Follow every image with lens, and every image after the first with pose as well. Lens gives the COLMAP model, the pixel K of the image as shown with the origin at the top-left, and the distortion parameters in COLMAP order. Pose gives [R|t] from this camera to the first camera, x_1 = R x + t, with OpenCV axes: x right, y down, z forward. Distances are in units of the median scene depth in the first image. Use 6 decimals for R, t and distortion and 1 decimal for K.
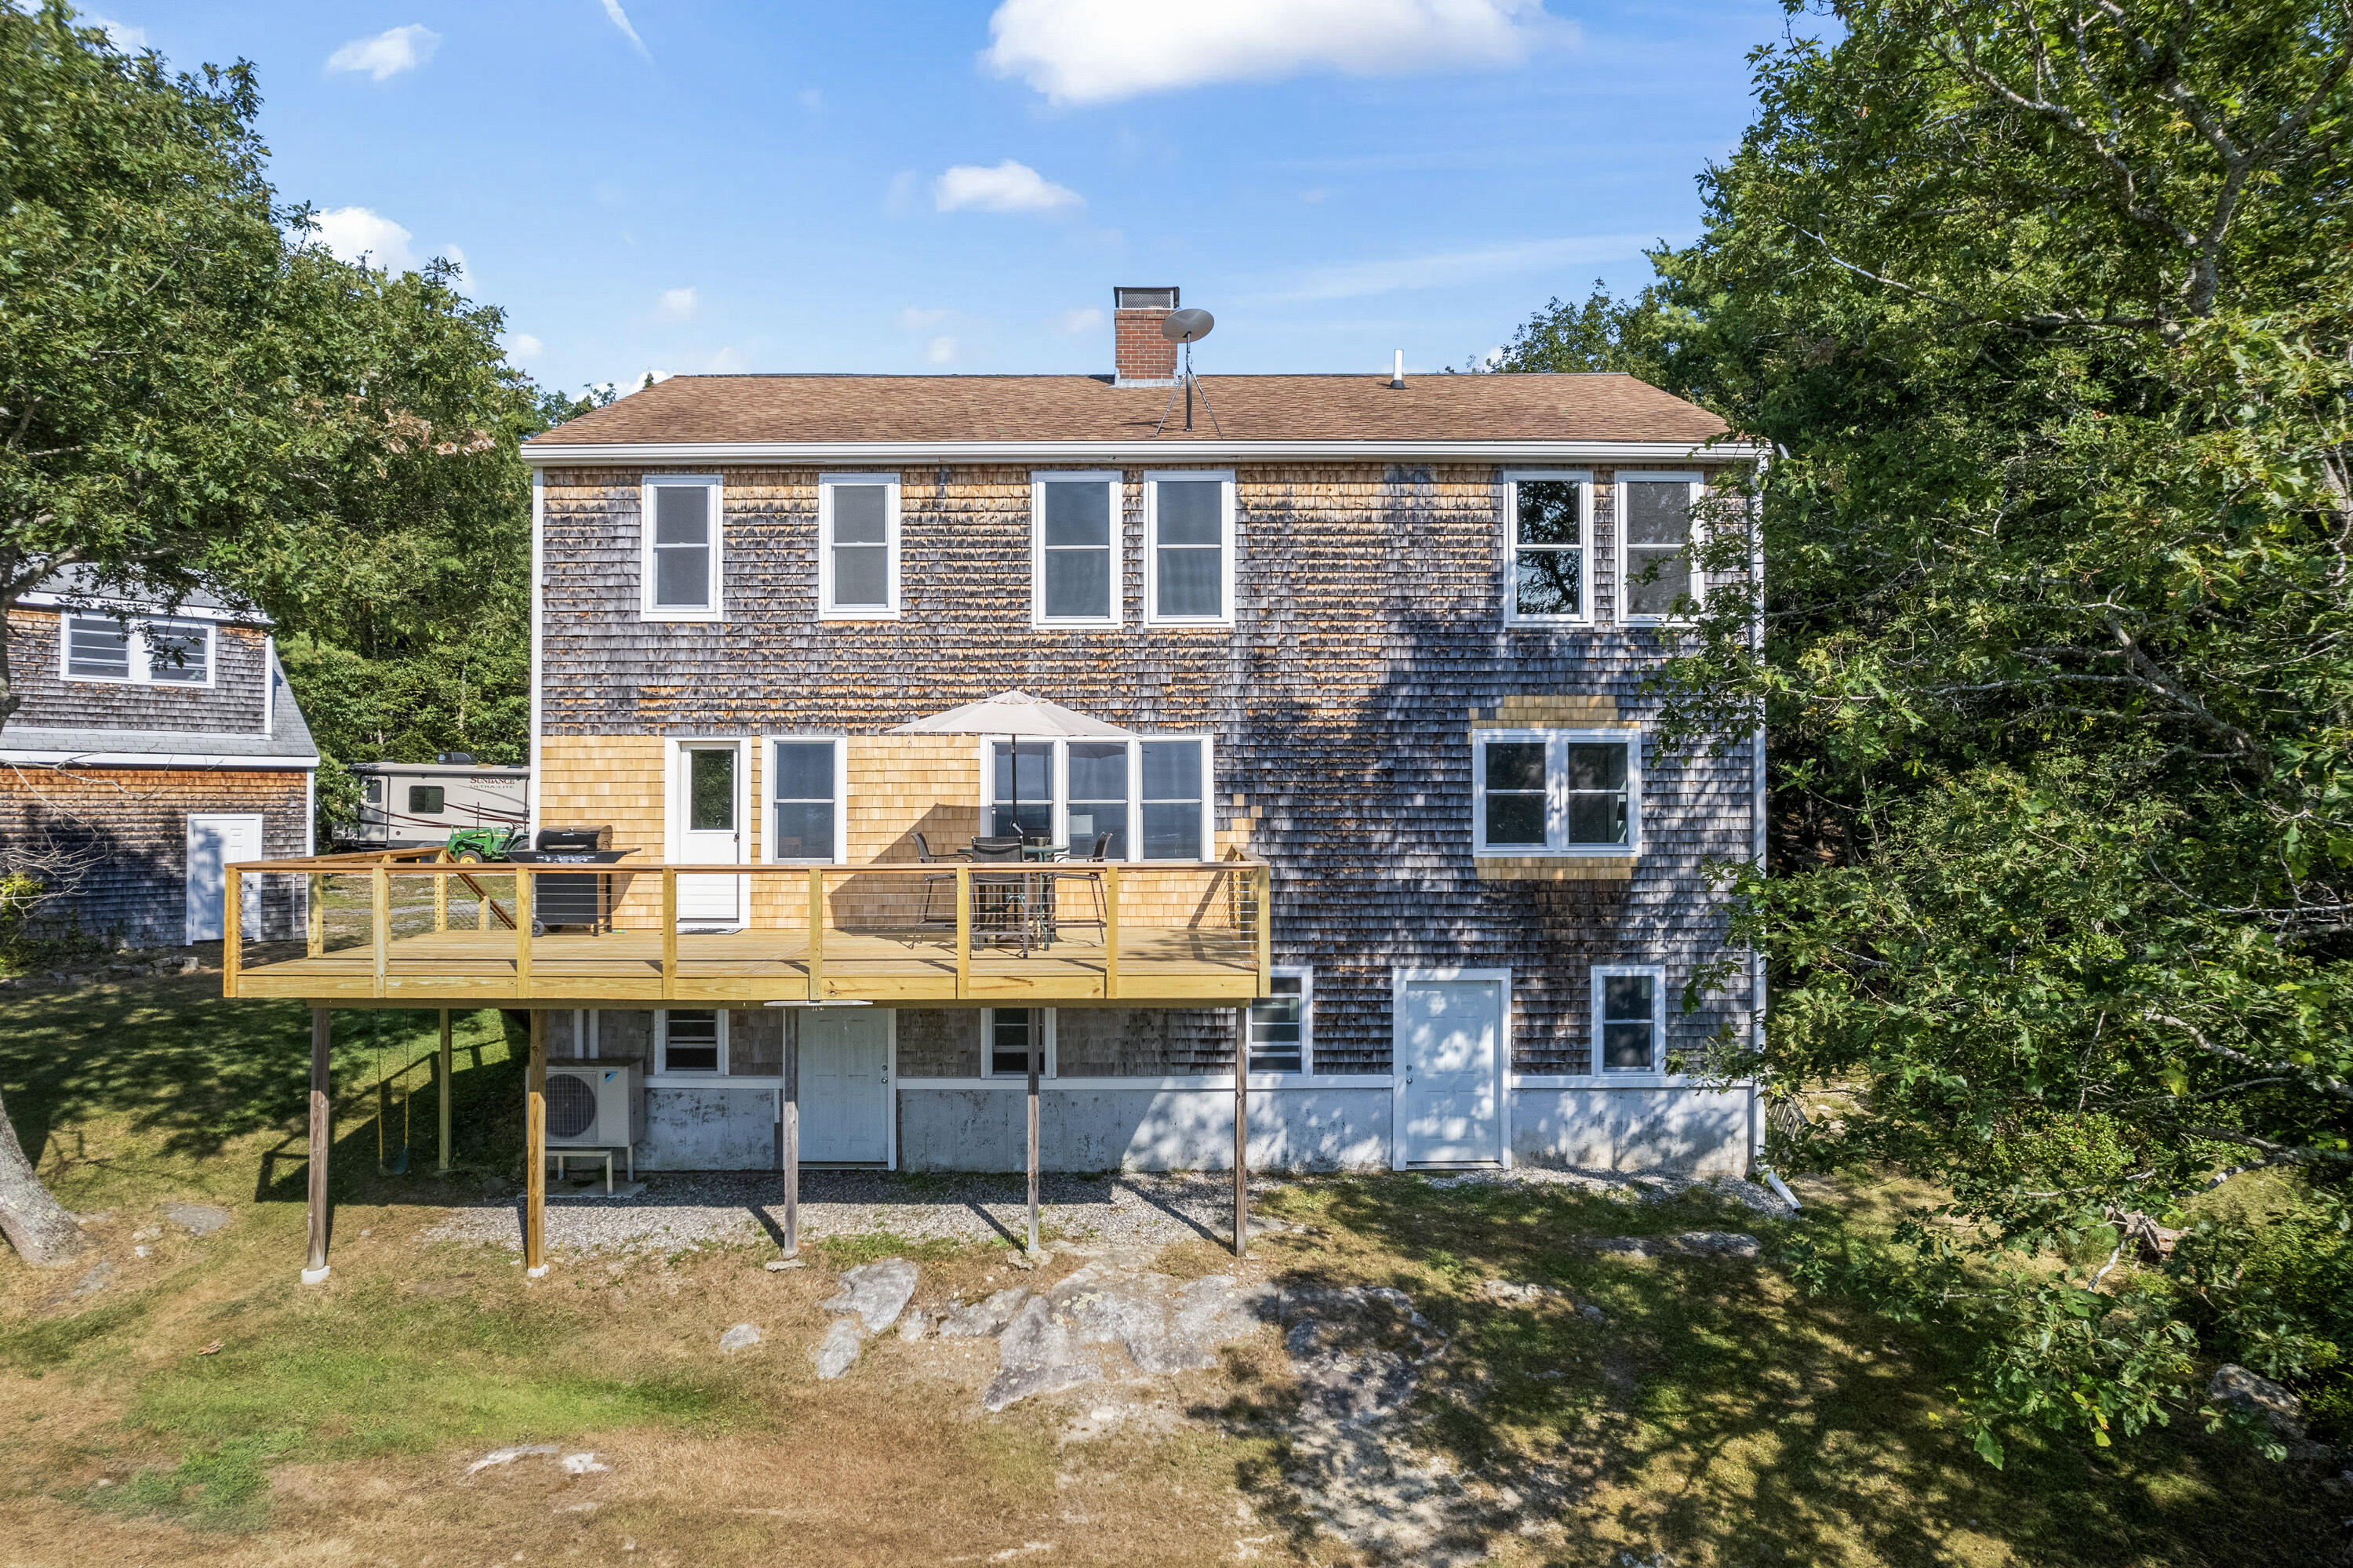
lens RADIAL K [[1530.1, 0, 1176.5], [0, 1530.1, 784.0], [0, 0, 1]] dist [-0.049480, 0.046174]
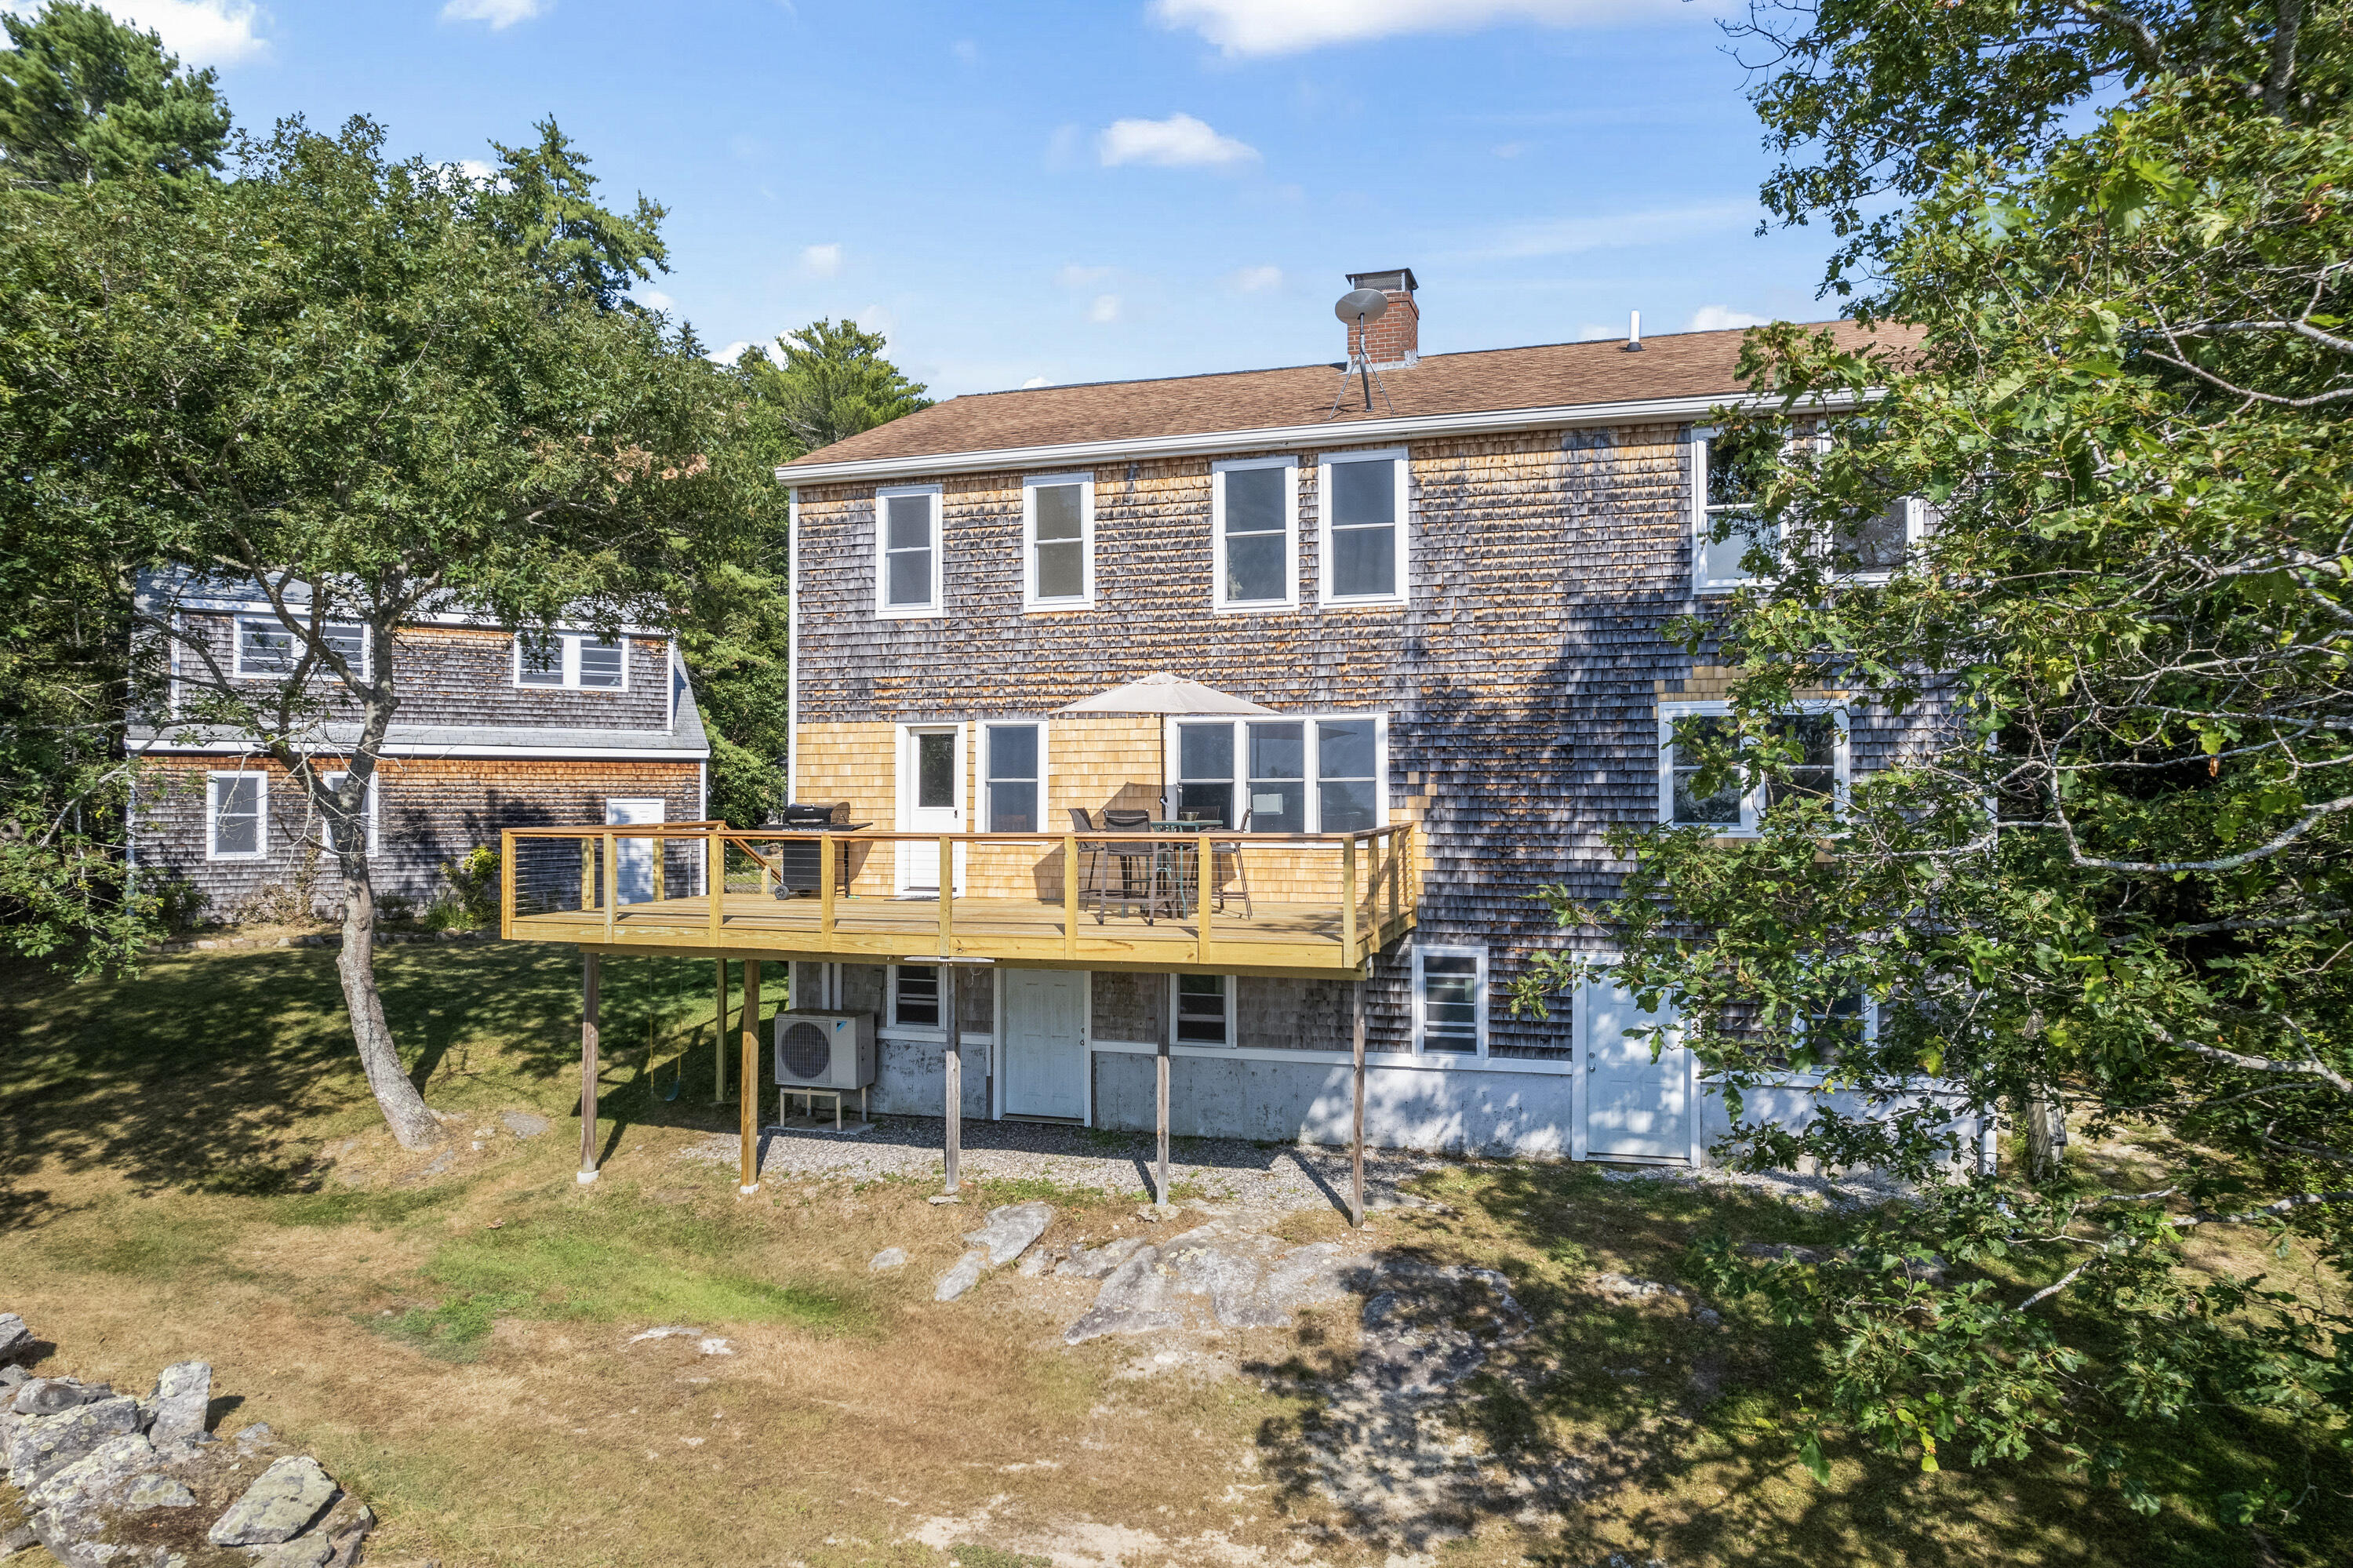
lens RADIAL K [[1525.7, 0, 1176.5], [0, 1525.7, 784.0], [0, 0, 1]] dist [-0.048955, 0.046290]
pose [[0.951263, -0.002387, -0.308370, 0.200689], [0.002616, 0.999997, 0.000327, 0.013716], [0.308369, -0.001117, 0.951266, 0.007320]]
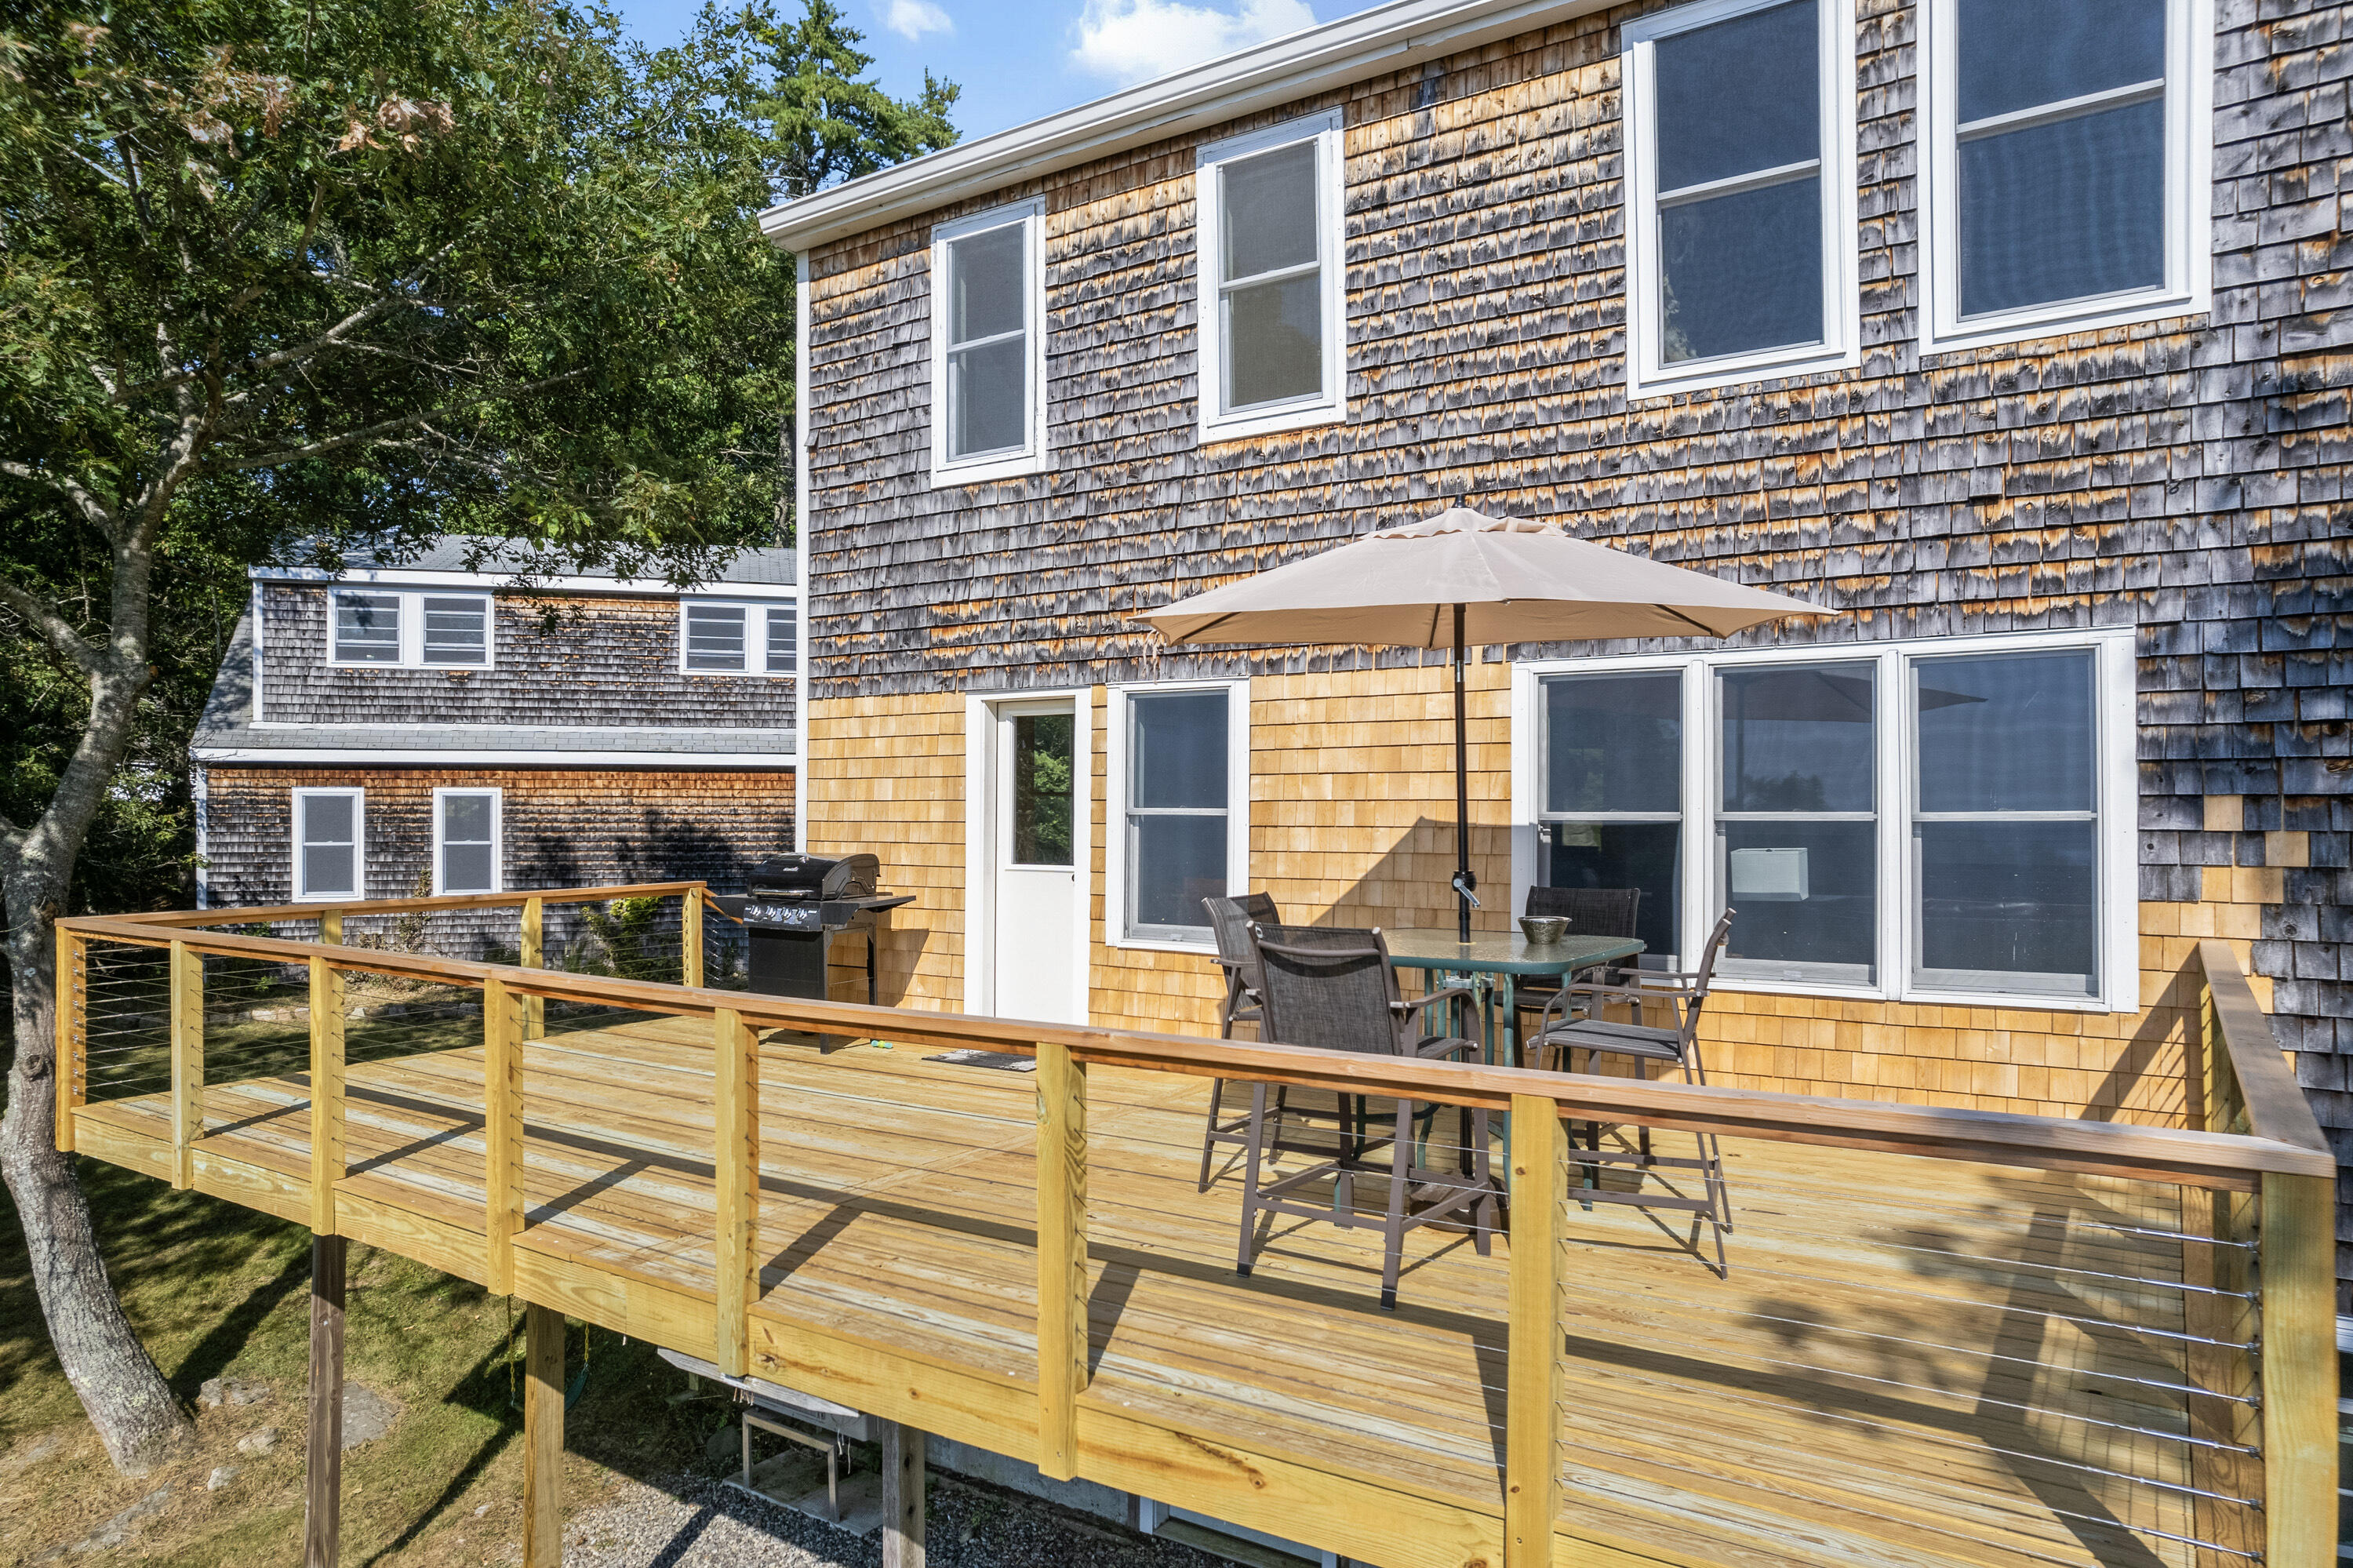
lens RADIAL K [[1481.0, 0, 1209.6], [0, 1481.0, 802.0], [0, 0, 1]] dist [-0.051108, 0.028147]
pose [[0.833079, 0.000607, -0.553154, 0.031819], [0.004297, 0.999962, 0.007569, 0.004357], [0.553138, -0.008682, 0.833045, 0.604332]]
